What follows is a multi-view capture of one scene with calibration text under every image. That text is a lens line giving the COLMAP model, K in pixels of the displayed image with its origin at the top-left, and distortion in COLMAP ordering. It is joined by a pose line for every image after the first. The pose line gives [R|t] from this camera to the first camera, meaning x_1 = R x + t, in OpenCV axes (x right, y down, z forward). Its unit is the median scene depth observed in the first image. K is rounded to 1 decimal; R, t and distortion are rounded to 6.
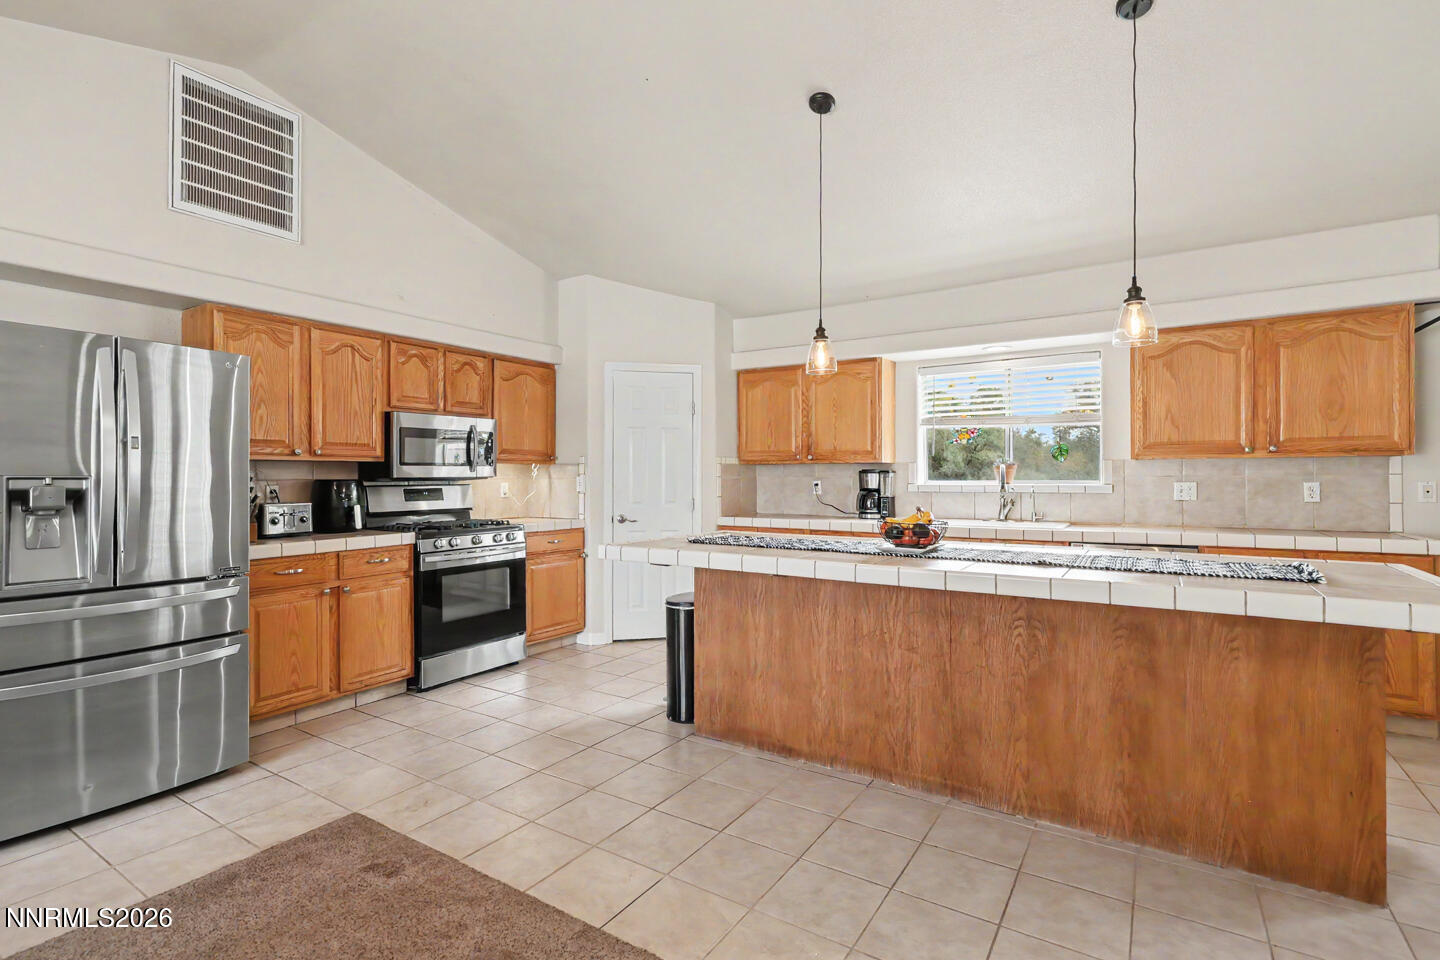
lens RADIAL K [[670.5, 0, 726.3], [0, 670.5, 474.2], [0, 0, 1]] dist [0.003253, -0.000192]
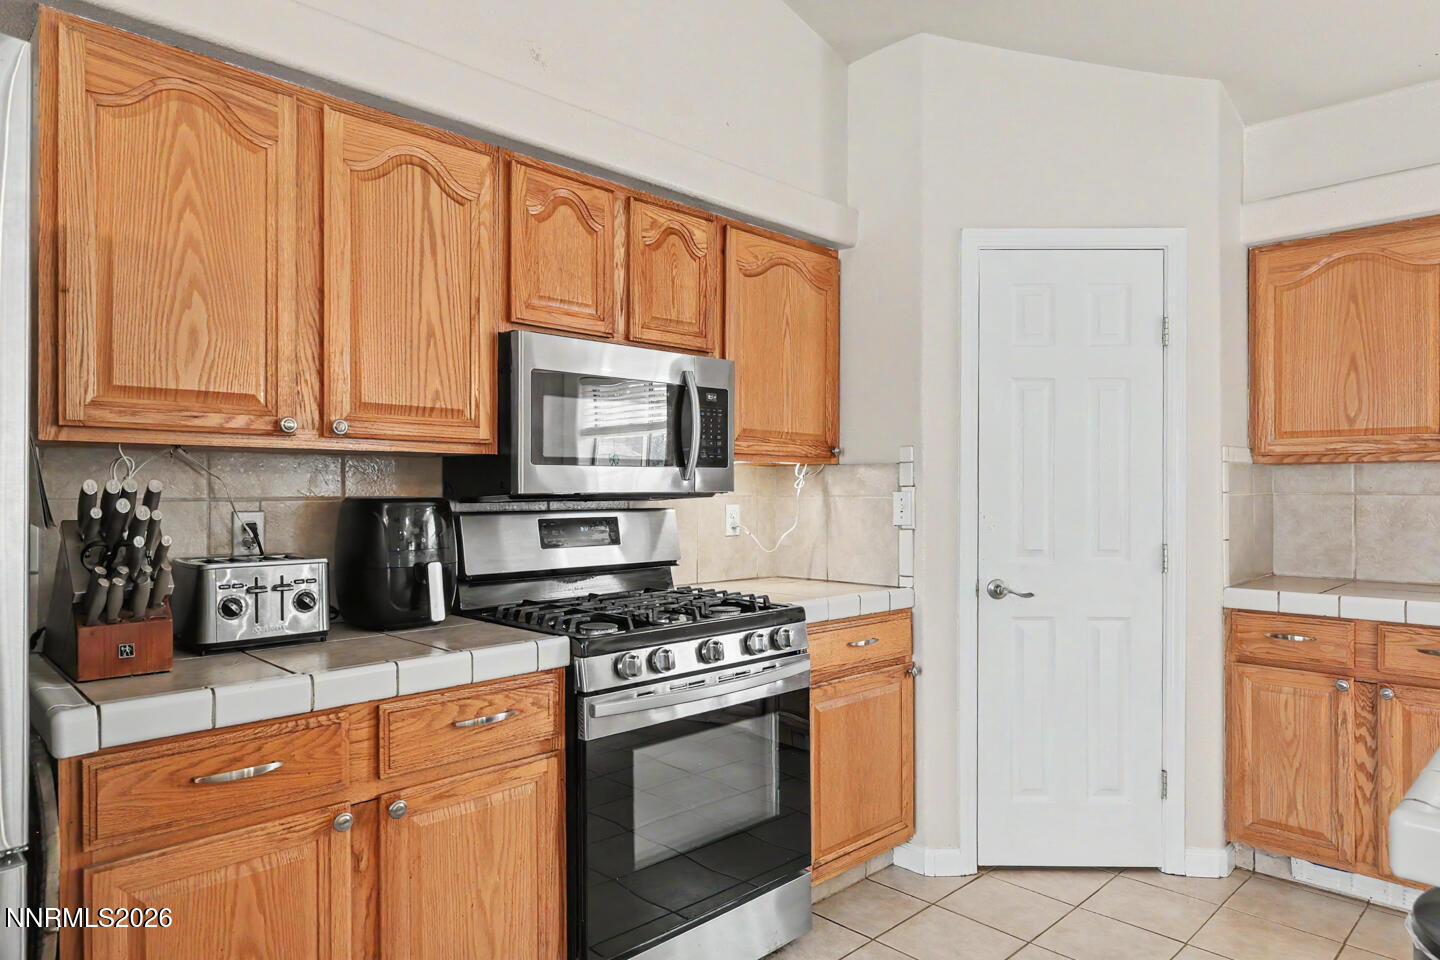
lens RADIAL K [[877.3, 0, 718.6], [0, 877.3, 485.2], [0, 0, 1]] dist [-0.016987, 0.001069]
pose [[0.972907, -0.000779, -0.231195, -0.250540], [-0.000303, 0.999989, -0.004644, 0.002341], [0.231196, 0.004588, 0.972896, 0.502857]]
